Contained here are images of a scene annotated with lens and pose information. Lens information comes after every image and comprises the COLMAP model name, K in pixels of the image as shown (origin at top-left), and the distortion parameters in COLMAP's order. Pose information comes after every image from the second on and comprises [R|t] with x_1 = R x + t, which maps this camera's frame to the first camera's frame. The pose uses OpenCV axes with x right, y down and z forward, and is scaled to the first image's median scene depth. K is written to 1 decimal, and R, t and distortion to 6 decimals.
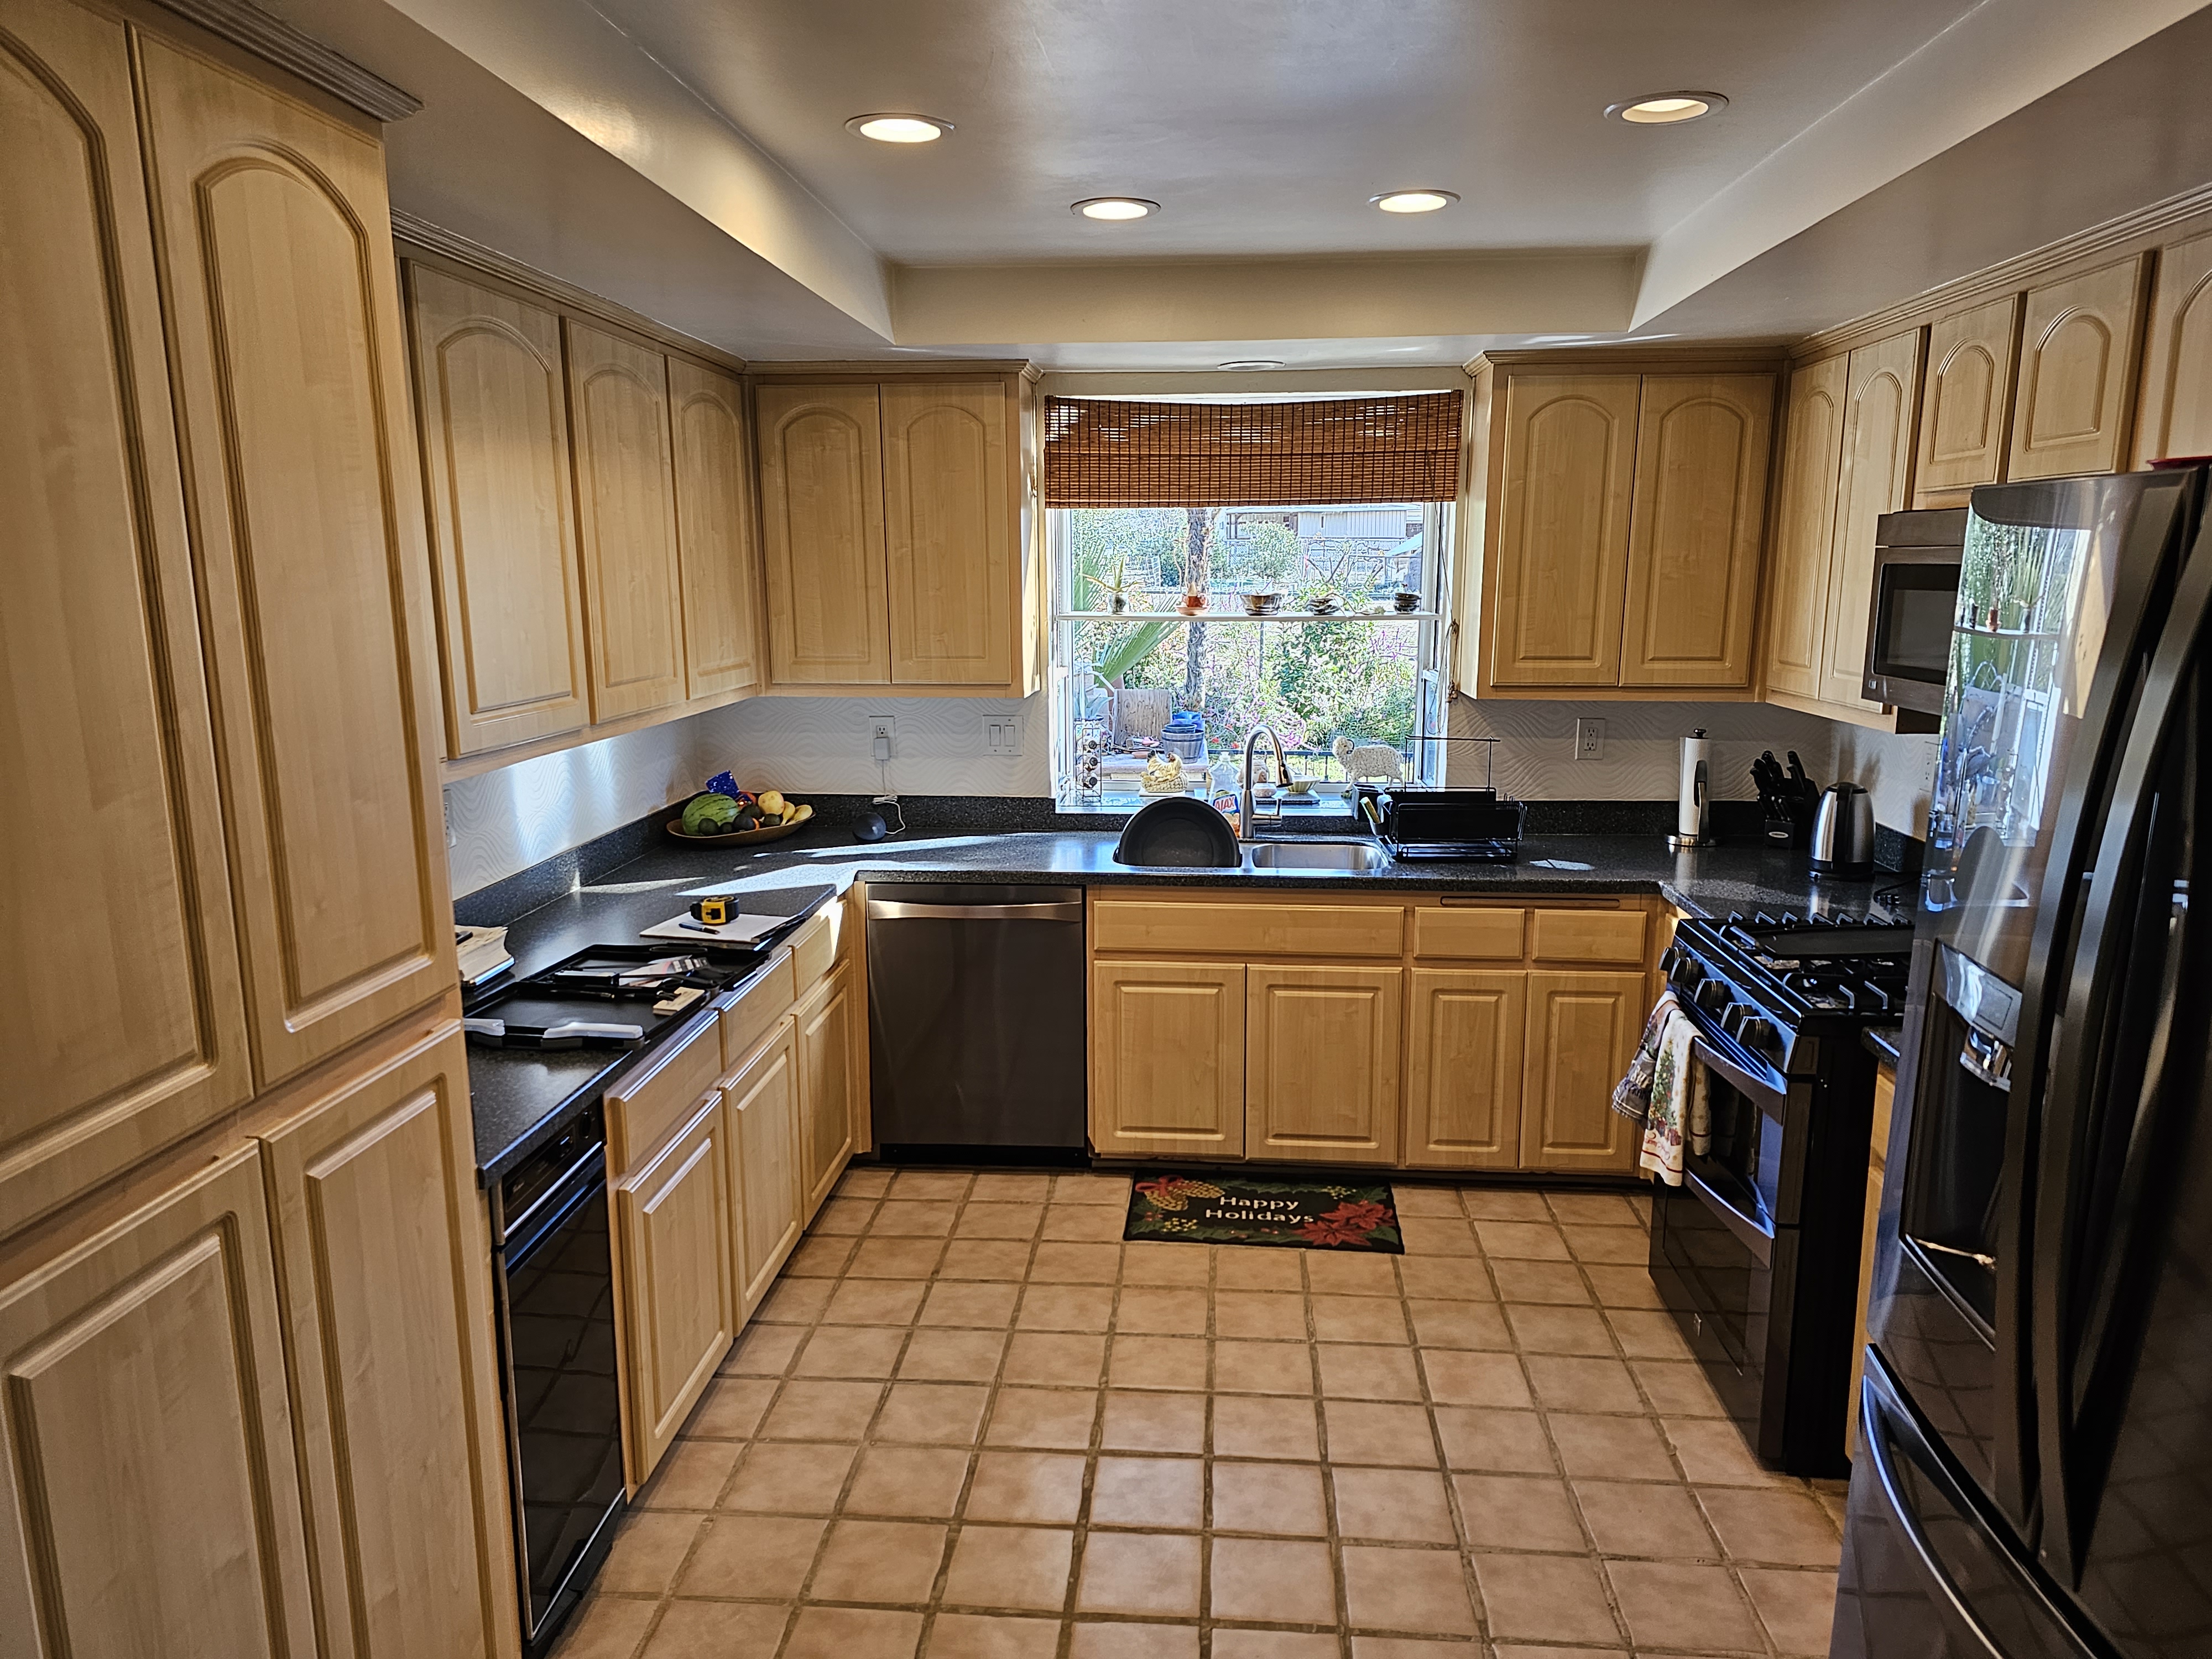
lens RADIAL K [[1483.8, 0, 1102.6], [0, 1483.8, 837.7], [0, 0, 1]] dist [0.024588, -0.008383]
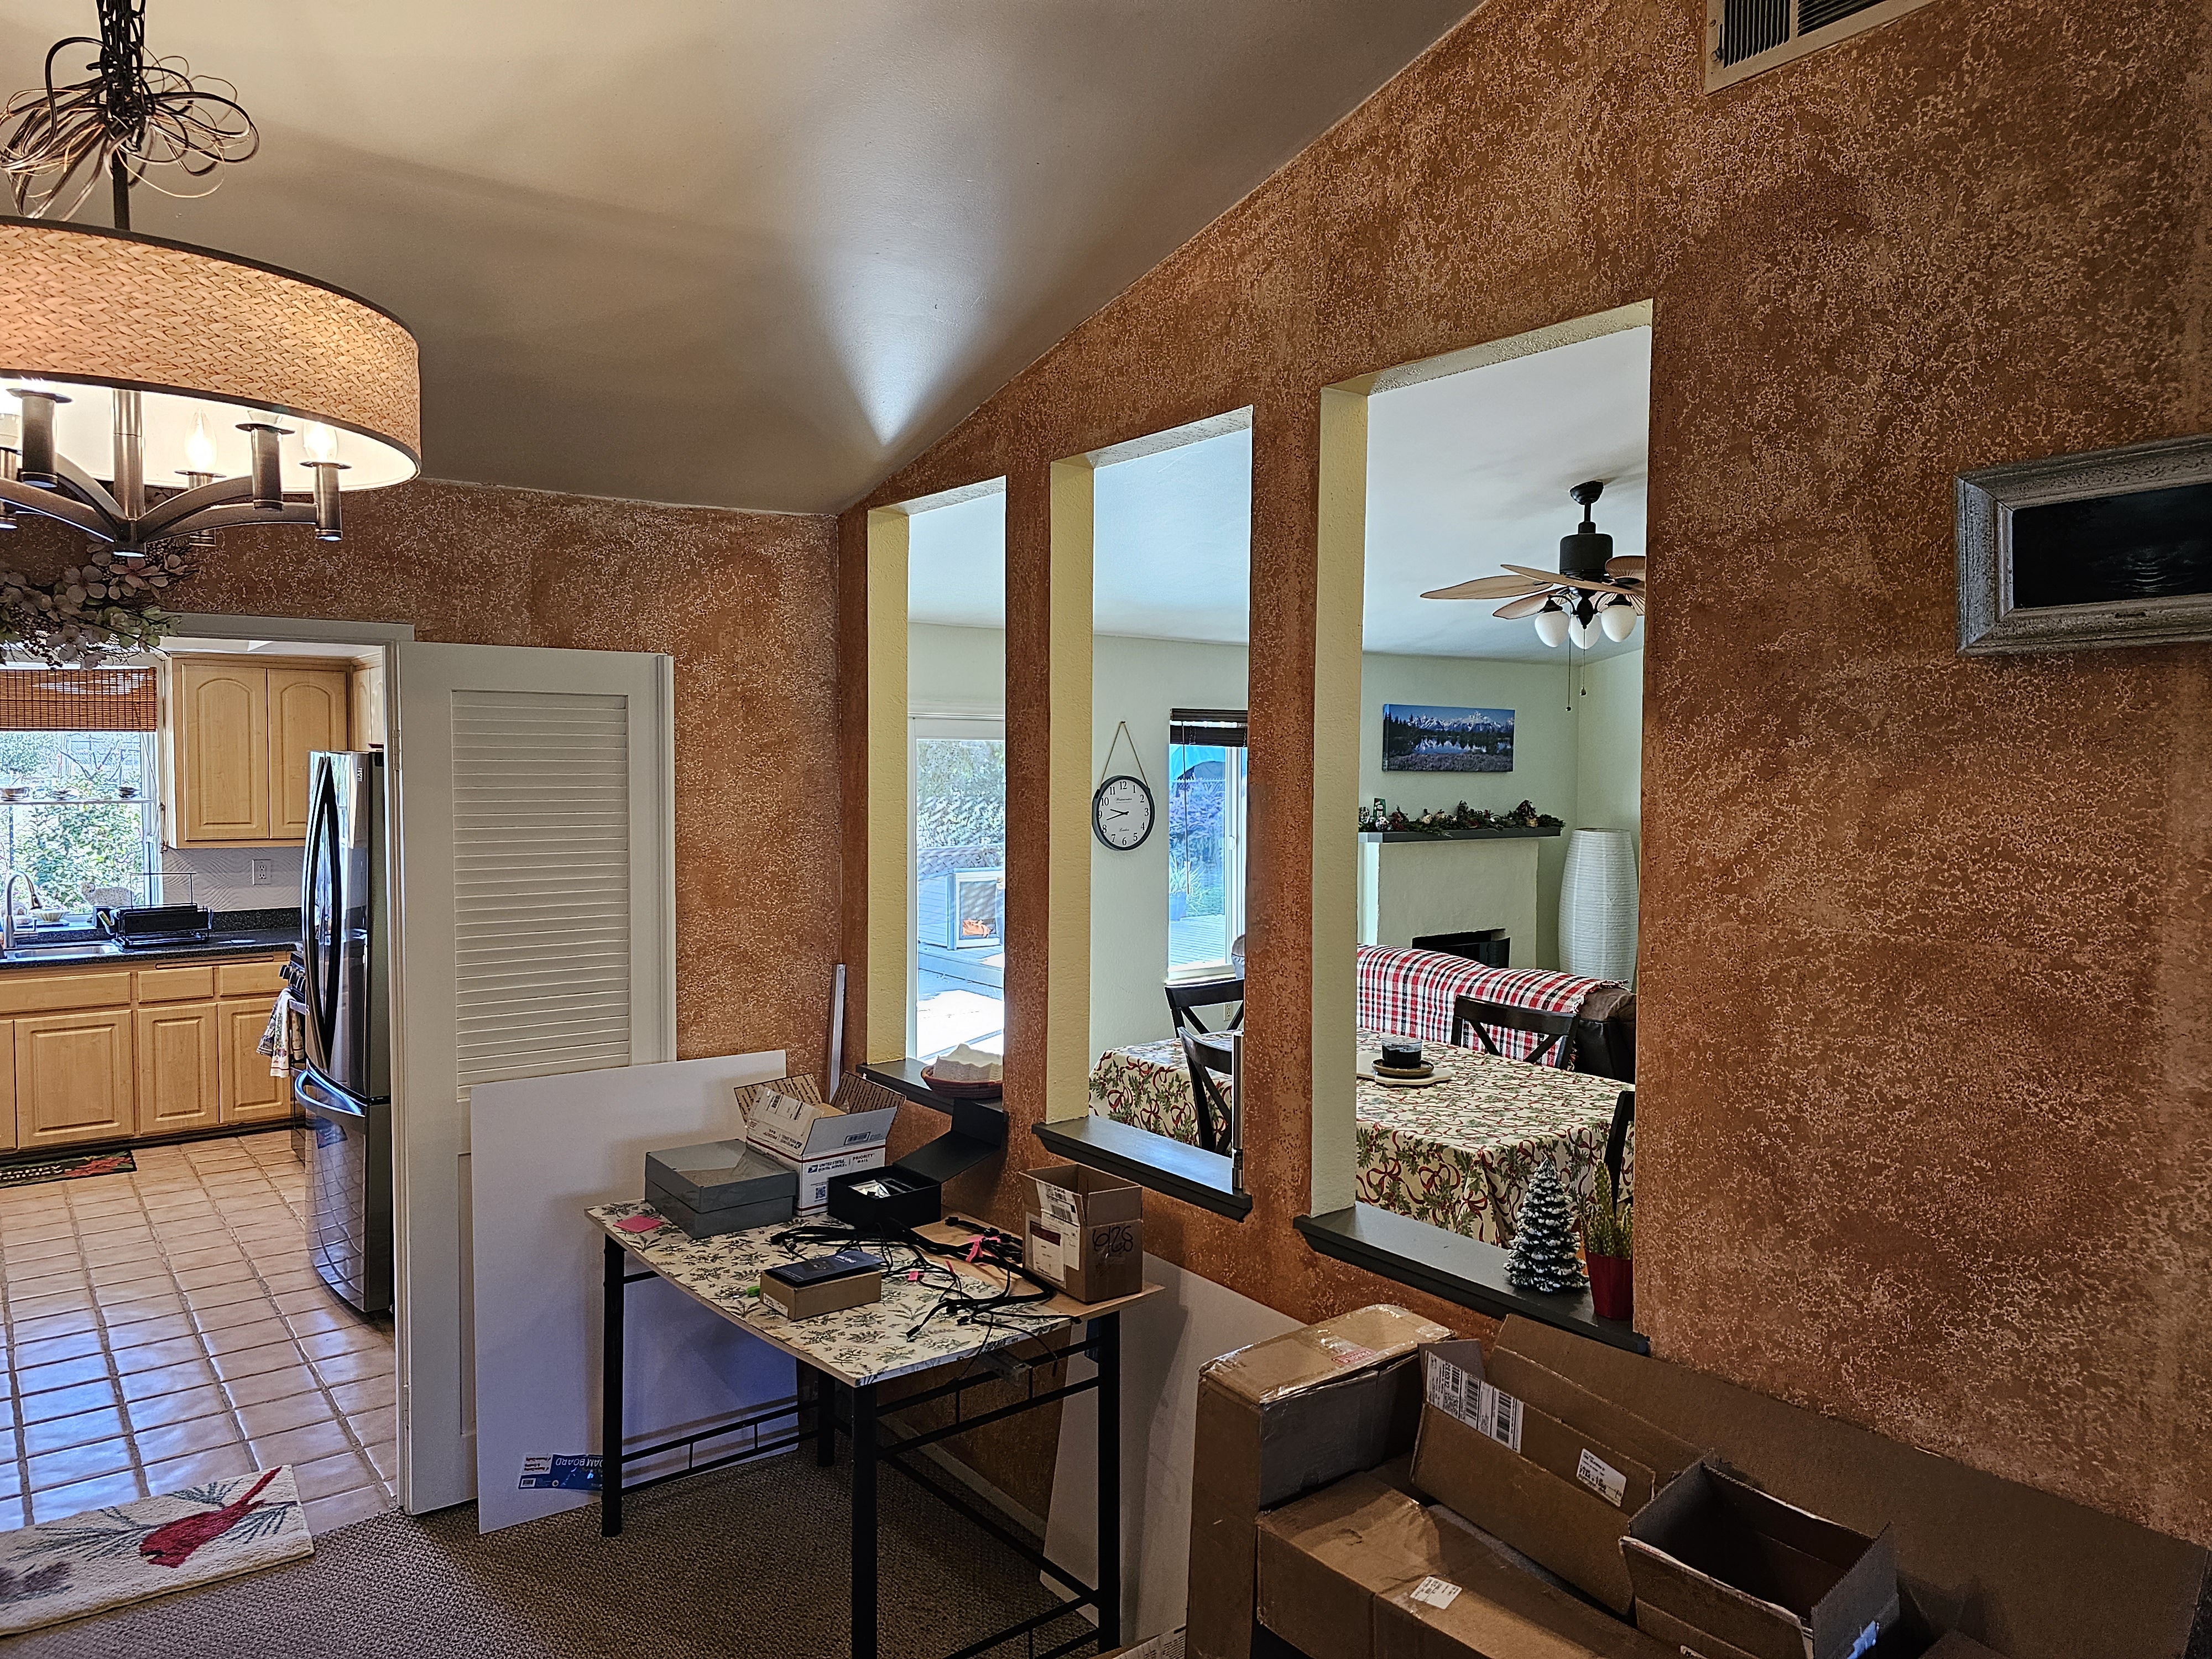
lens RADIAL K [[1483.8, 0, 1100.7], [0, 1483.8, 827.0], [0, 0, 1]] dist [0.024588, -0.008383]
pose [[0.741294, -0.023790, 0.670758, -0.108730], [0.114924, 0.989112, -0.091928, 0.160125], [-0.661268, 0.145232, 0.735957, -0.948996]]
